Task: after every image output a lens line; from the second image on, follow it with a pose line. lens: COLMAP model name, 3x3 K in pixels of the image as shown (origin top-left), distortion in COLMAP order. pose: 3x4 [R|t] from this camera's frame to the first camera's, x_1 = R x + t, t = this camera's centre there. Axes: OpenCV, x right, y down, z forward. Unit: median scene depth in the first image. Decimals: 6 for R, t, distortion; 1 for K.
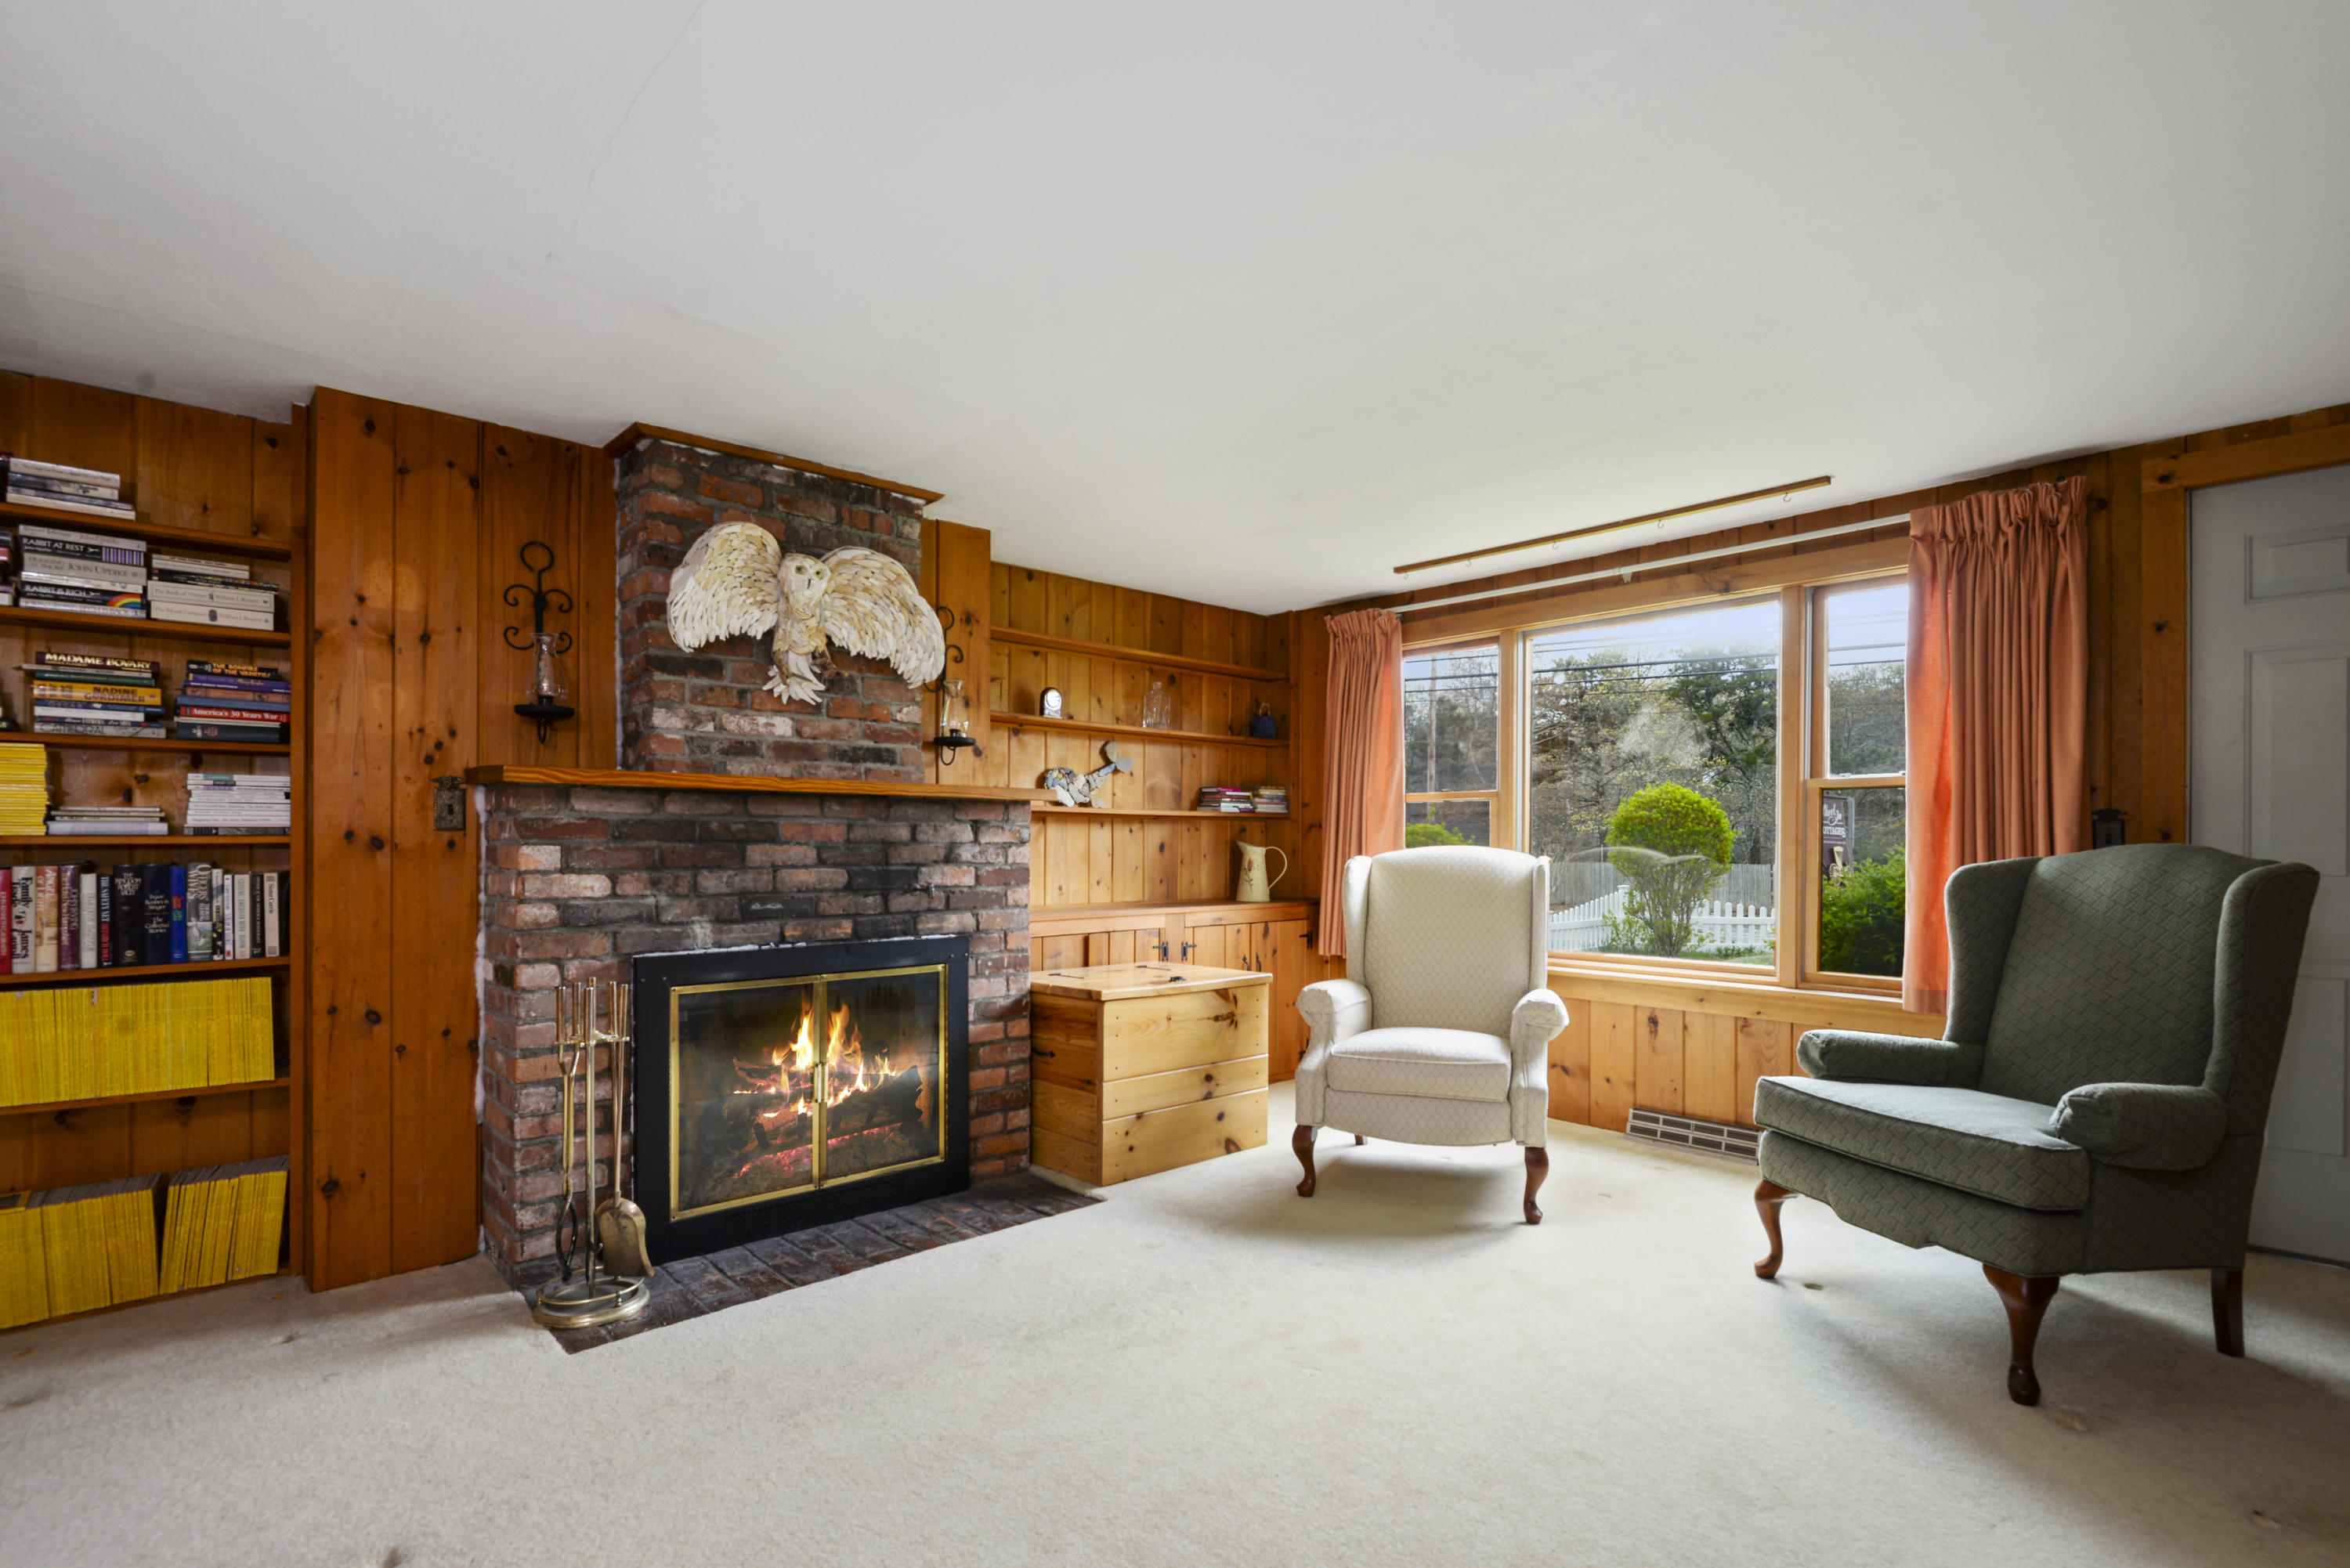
lens RADIAL K [[1110.2, 0, 1176.0], [0, 1110.2, 835.2], [0, 0, 1]] dist [-0.023885, -0.000209]
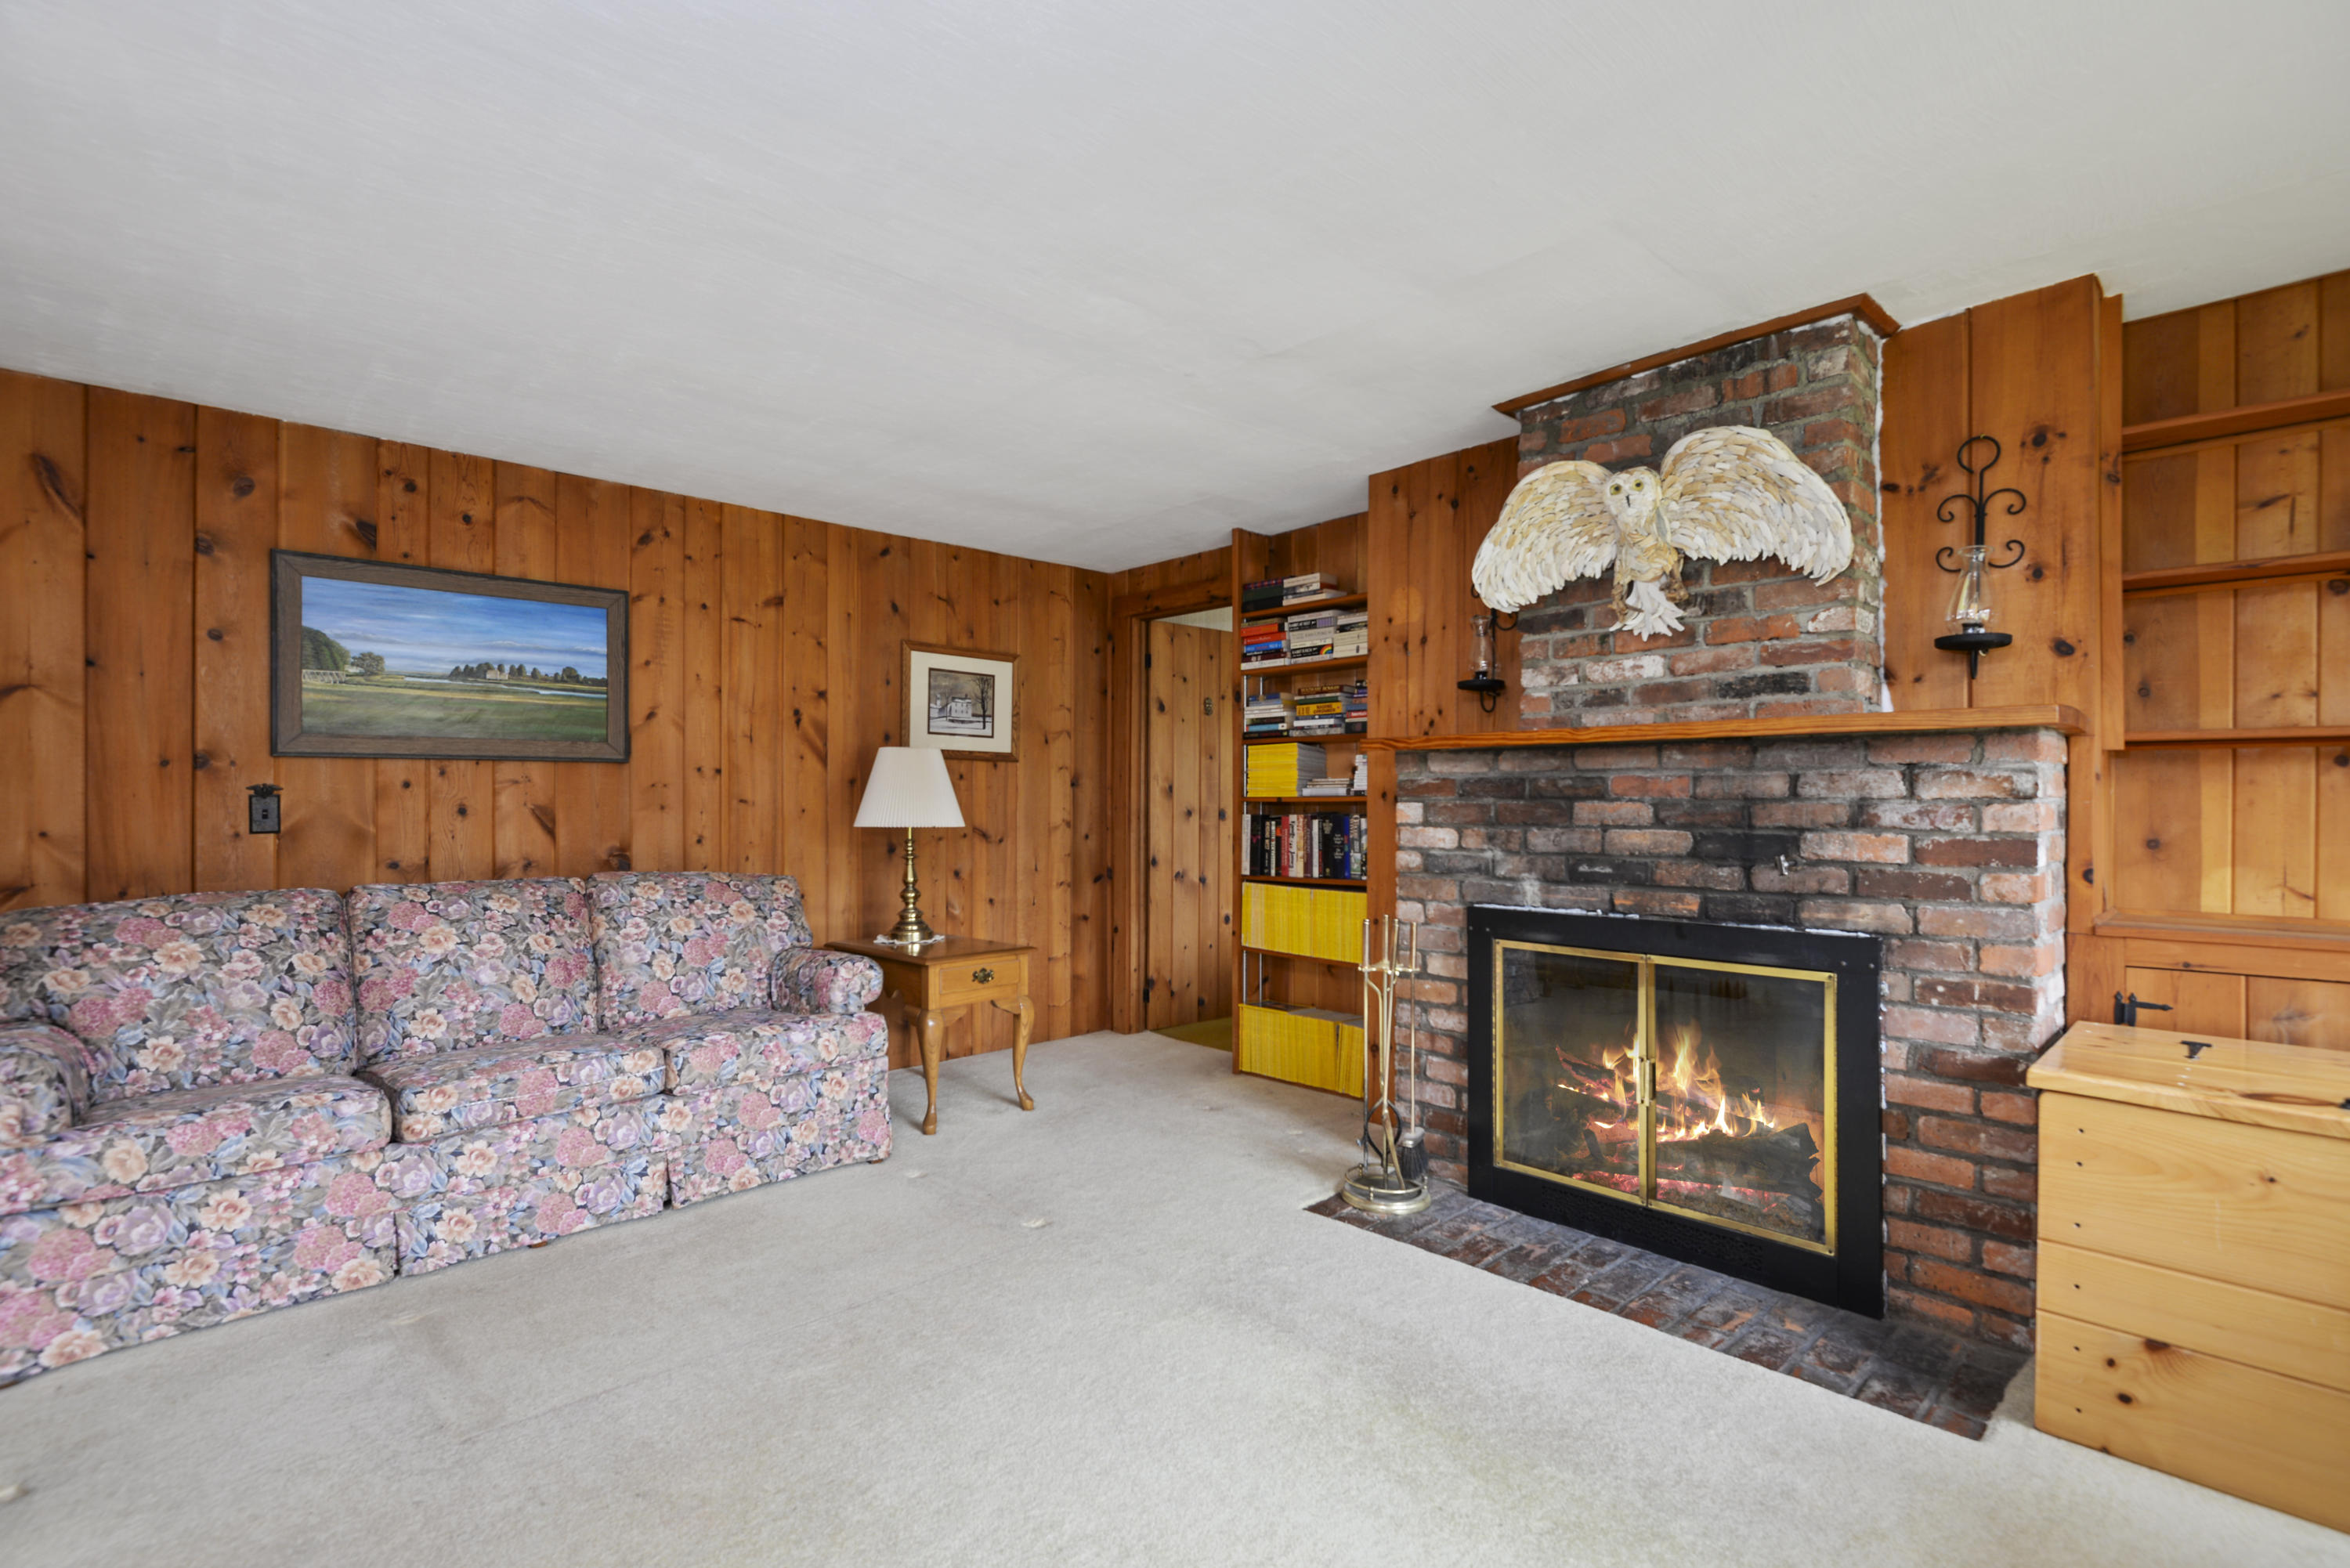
lens RADIAL K [[1070.6, 0, 1175.0], [0, 1070.6, 784.0], [0, 0, 1]] dist [-0.024219, -0.000665]
pose [[-0.005329, -0.017236, -0.999837, 0.505615], [0.008656, 0.999813, -0.017282, 0.006163], [0.999948, -0.008747, -0.005179, 0.650376]]
